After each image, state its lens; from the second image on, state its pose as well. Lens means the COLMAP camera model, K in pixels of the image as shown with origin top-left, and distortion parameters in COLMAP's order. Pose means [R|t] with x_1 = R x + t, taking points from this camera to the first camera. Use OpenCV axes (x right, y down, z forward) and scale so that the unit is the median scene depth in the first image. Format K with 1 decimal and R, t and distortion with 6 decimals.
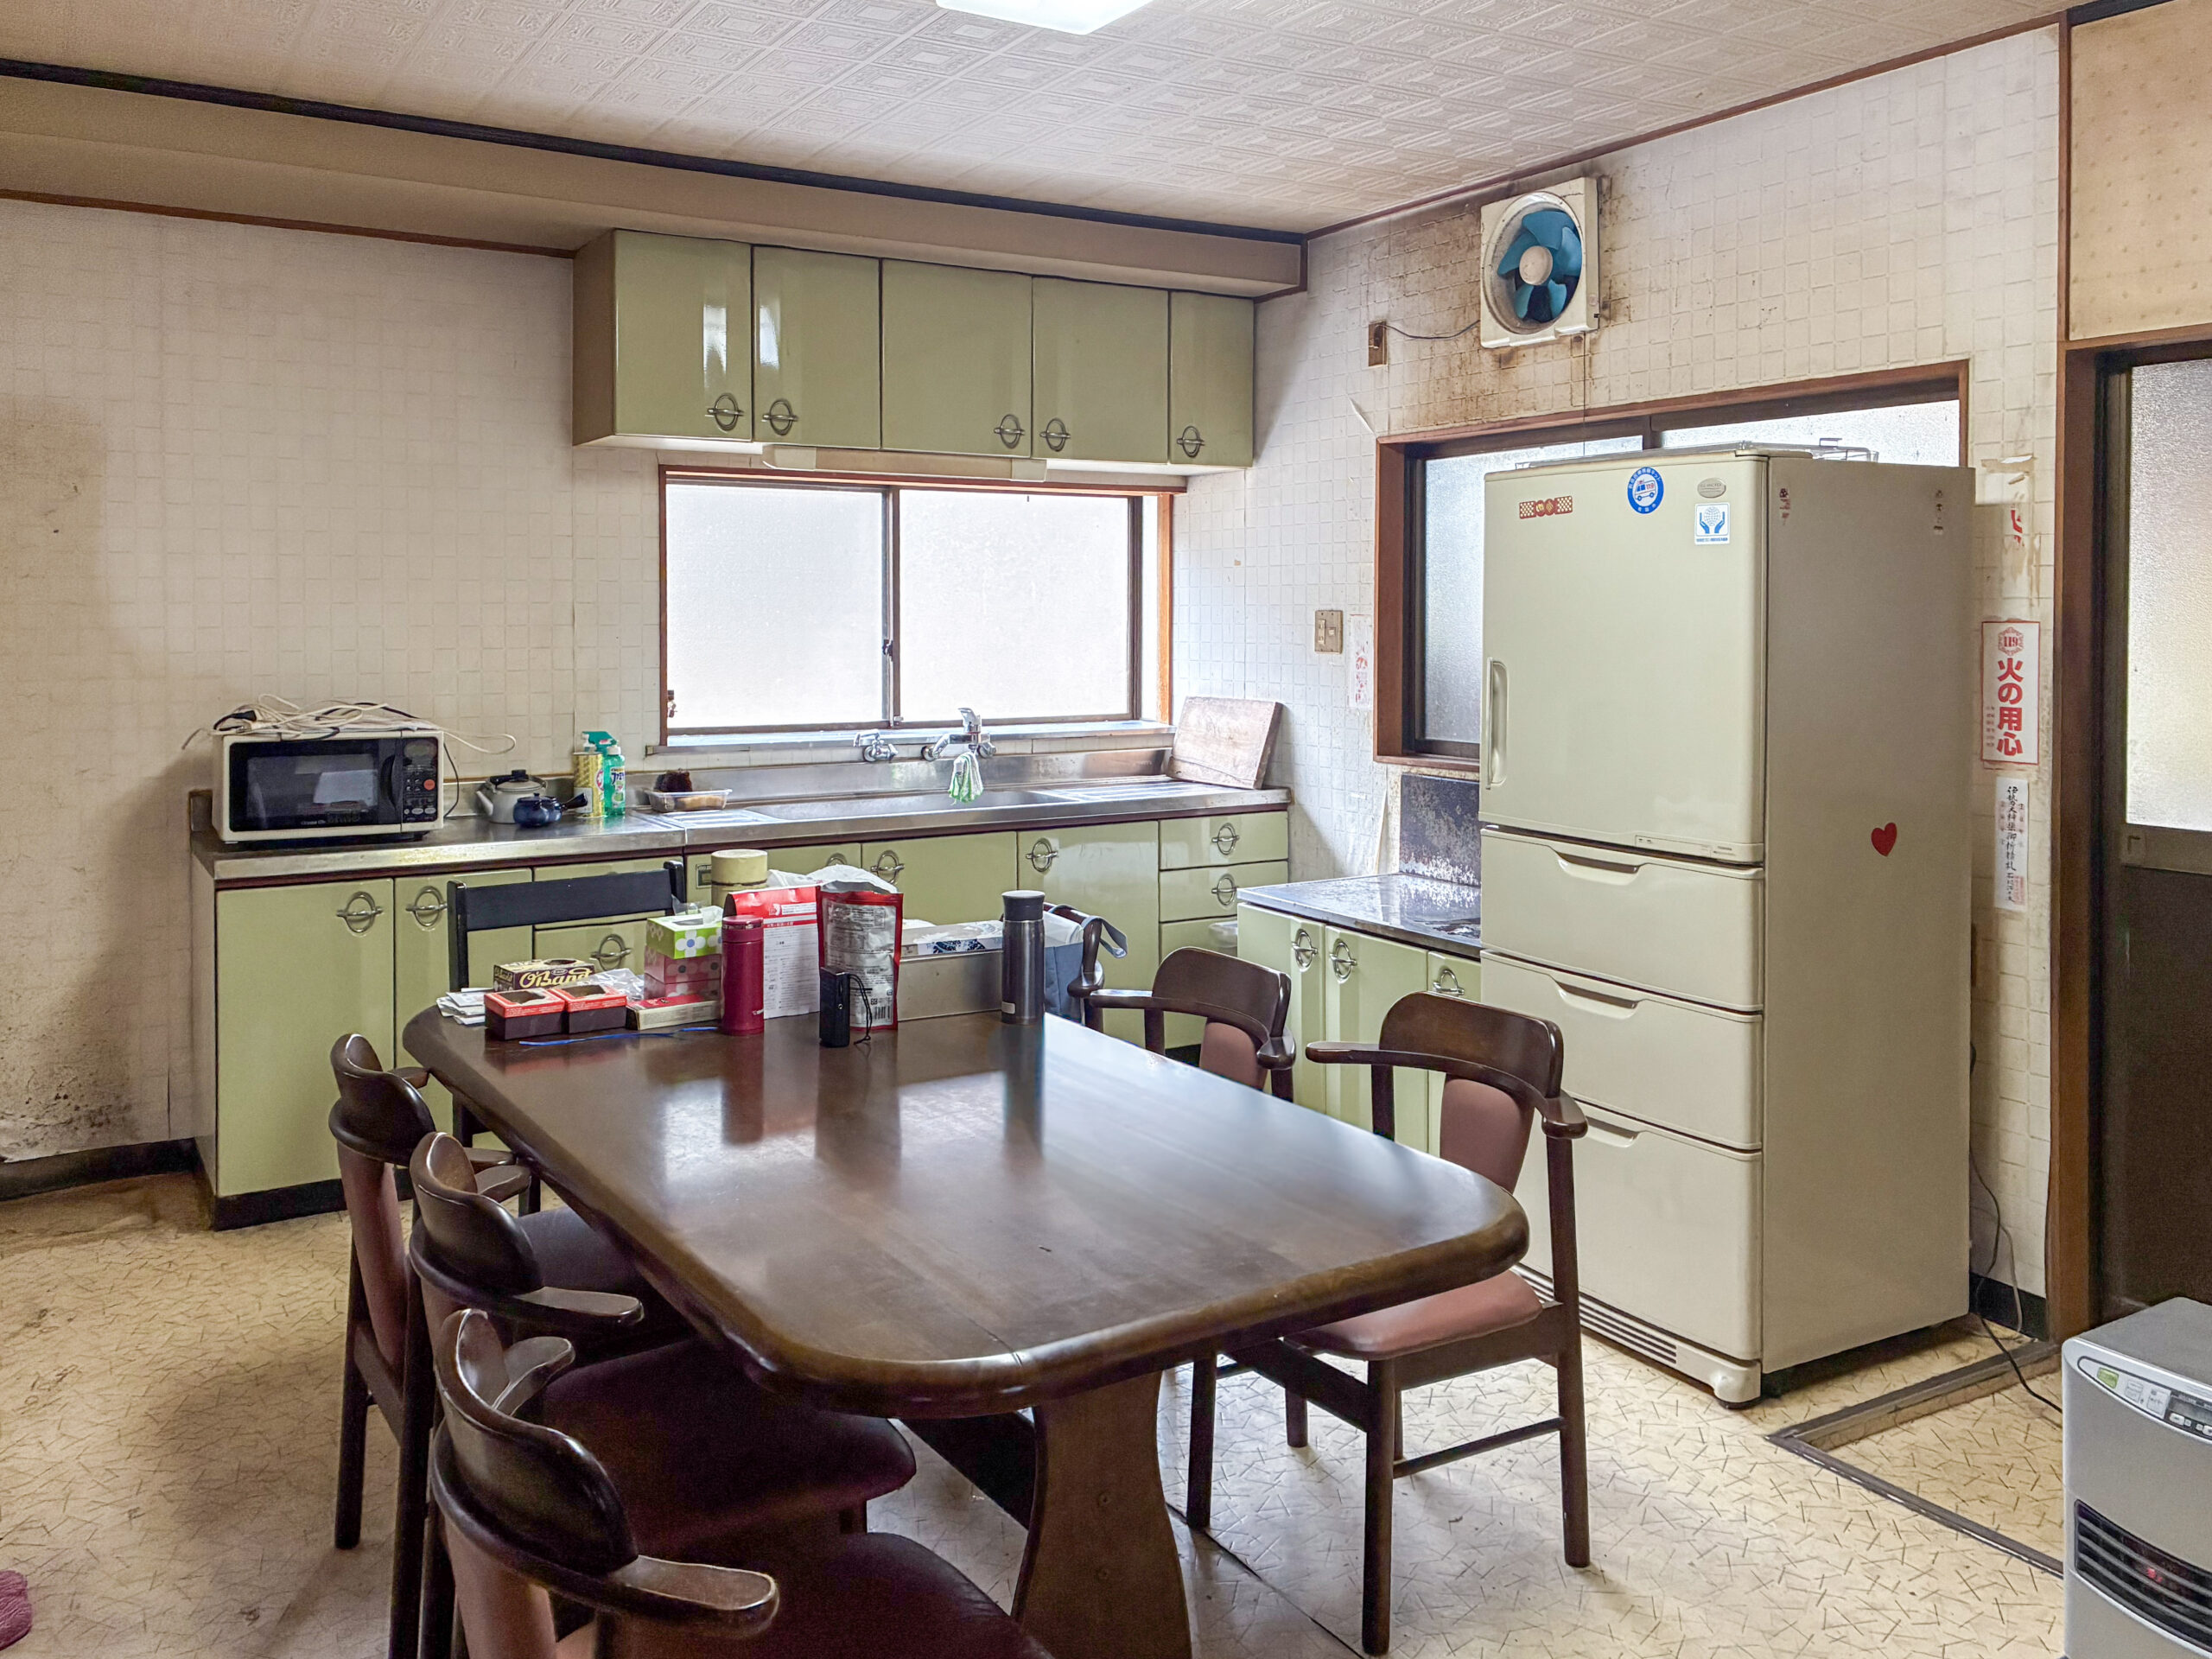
lens RADIAL K [[1756.2, 0, 1112.4], [0, 1756.2, 875.7], [0, 0, 1]] dist [0.049459, -0.093769]
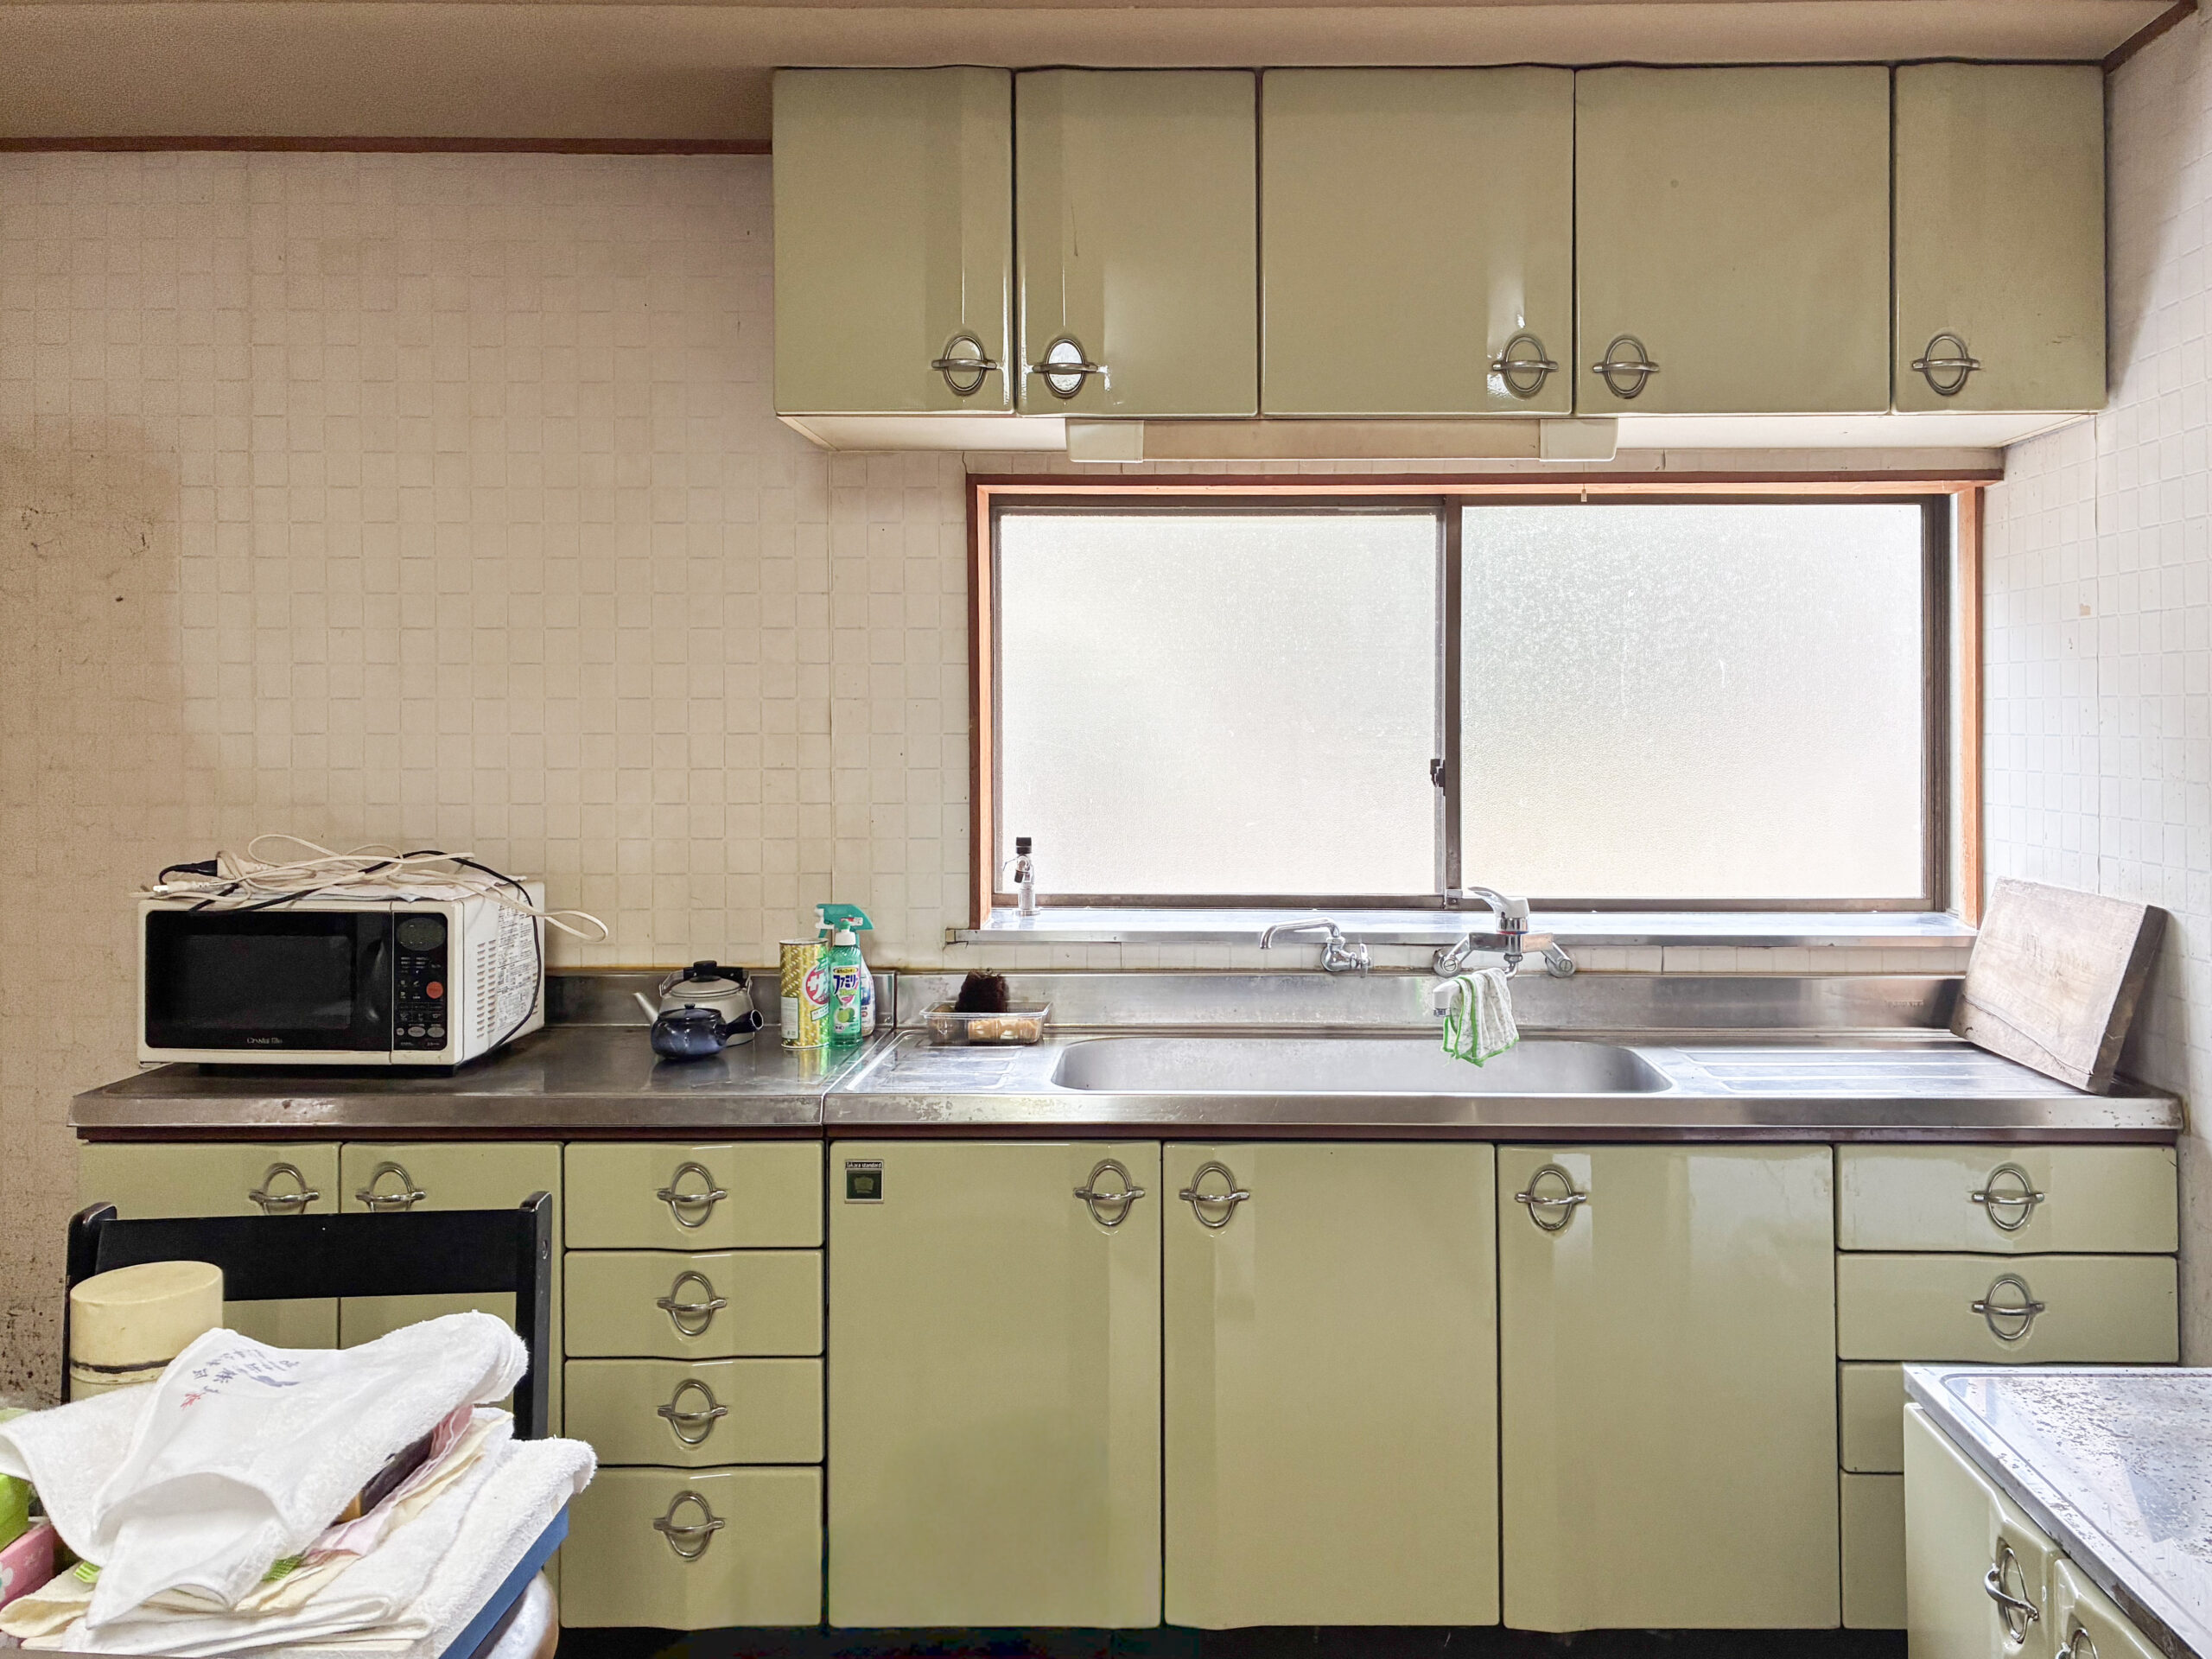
lens RADIAL K [[1965.7, 0, 1101.9], [0, 1965.7, 794.4], [0, 0, 1]] dist [0.053979, -0.098306]
pose [[0.849835, 0.022537, -0.526566, 0.142160], [-0.079526, 0.993130, -0.085843, -0.066228], [0.521014, 0.114828, 0.845789, 0.449602]]
